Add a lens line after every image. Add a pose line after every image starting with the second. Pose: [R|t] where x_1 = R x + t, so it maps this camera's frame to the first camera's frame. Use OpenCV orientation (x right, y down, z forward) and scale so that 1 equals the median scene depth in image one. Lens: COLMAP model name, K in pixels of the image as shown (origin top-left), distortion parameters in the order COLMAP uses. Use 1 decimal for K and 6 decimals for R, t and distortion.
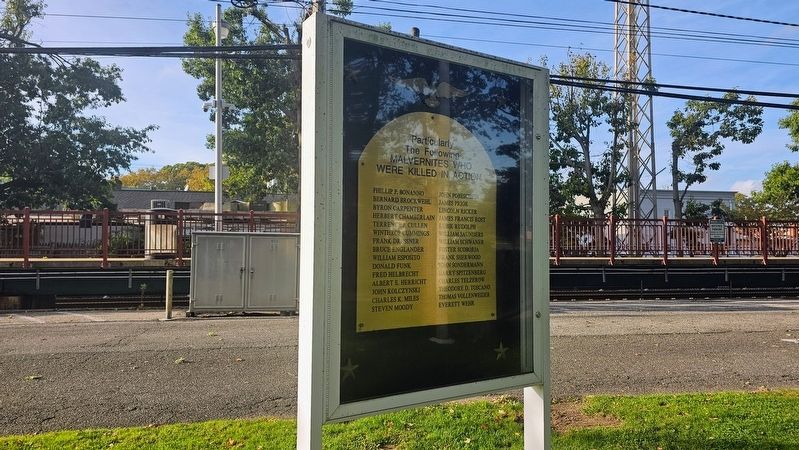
lens RADIAL K [[692.9, 0, 397.7], [0, 692.9, 223.6], [0, 0, 1]] dist [-0.011461, -0.011649]
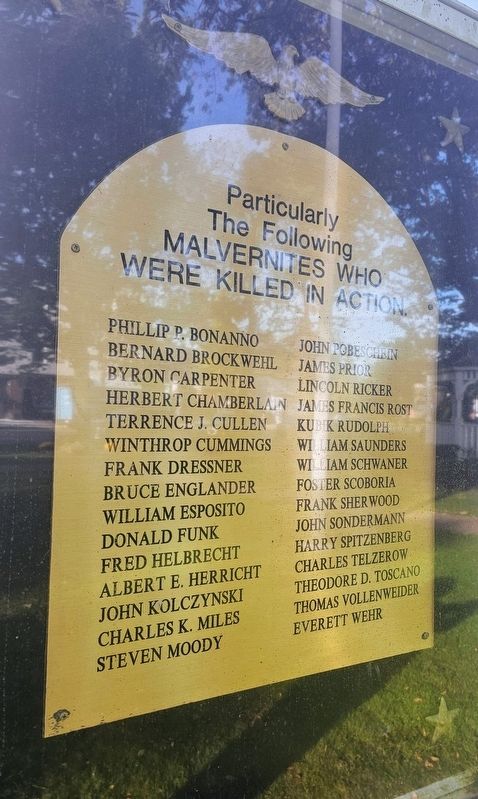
lens RADIAL K [[758.3, 0, 242.7], [0, 758.3, 400.8], [0, 0, 1]] dist [-0.012699, -0.001185]
pose [[0.998966, 0.016539, -0.042352, 0.048653], [-0.016604, 0.999861, -0.001176, -0.009989], [0.042326, 0.001878, 0.999102, 0.597766]]
